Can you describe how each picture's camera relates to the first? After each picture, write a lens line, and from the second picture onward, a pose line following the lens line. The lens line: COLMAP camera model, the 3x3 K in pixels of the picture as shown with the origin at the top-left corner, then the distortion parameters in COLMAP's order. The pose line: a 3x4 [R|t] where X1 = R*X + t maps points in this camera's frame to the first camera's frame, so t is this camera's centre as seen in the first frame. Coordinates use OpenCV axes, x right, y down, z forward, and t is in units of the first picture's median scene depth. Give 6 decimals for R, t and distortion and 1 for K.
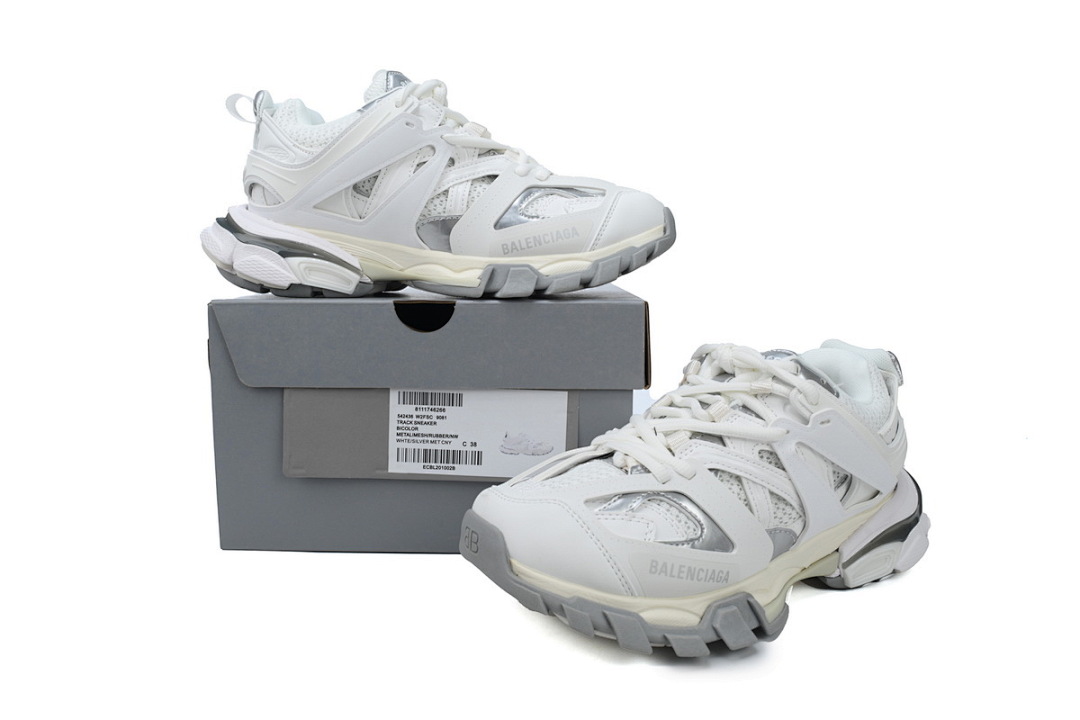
lens RADIAL K [[782.9, 0, 540.0], [0, 782.9, 360.0], [0, 0, 1]] dist [0.000257, 0.000180]
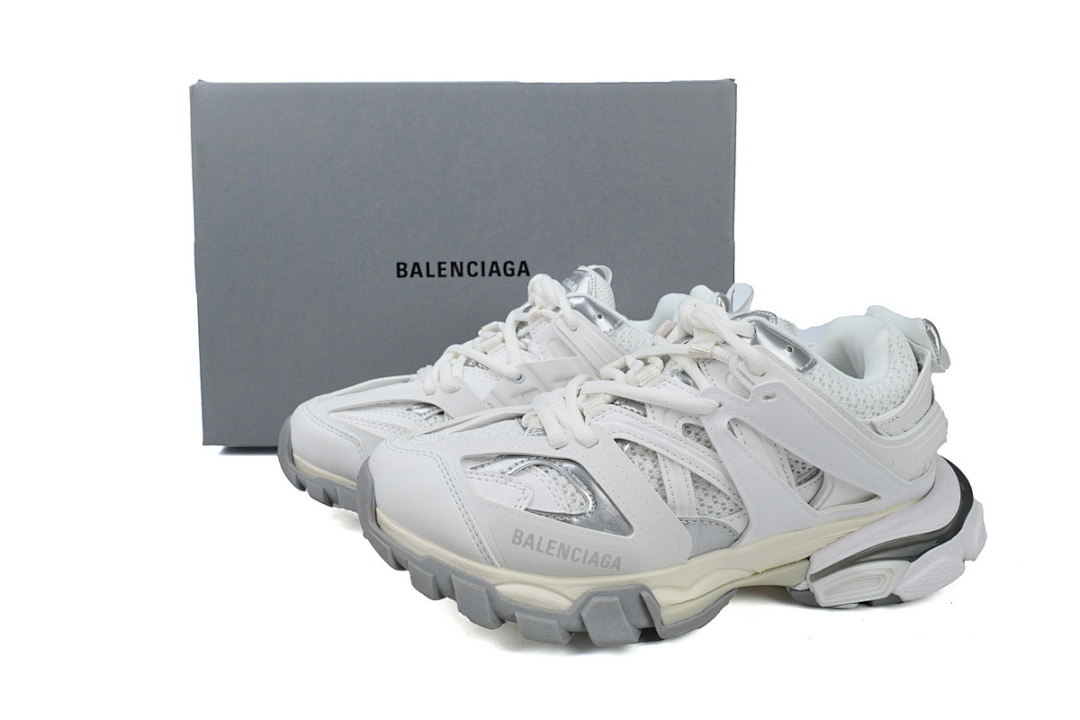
lens RADIAL K [[782.9, 0, 540.0], [0, 782.9, 360.0], [0, 0, 1]] dist [0.000257, 0.000180]
pose [[0.932702, 0.062533, -0.355184, 0.436620], [-0.053378, 0.997942, 0.035527, 0.024855], [0.356675, -0.014177, 0.934121, 0.155009]]
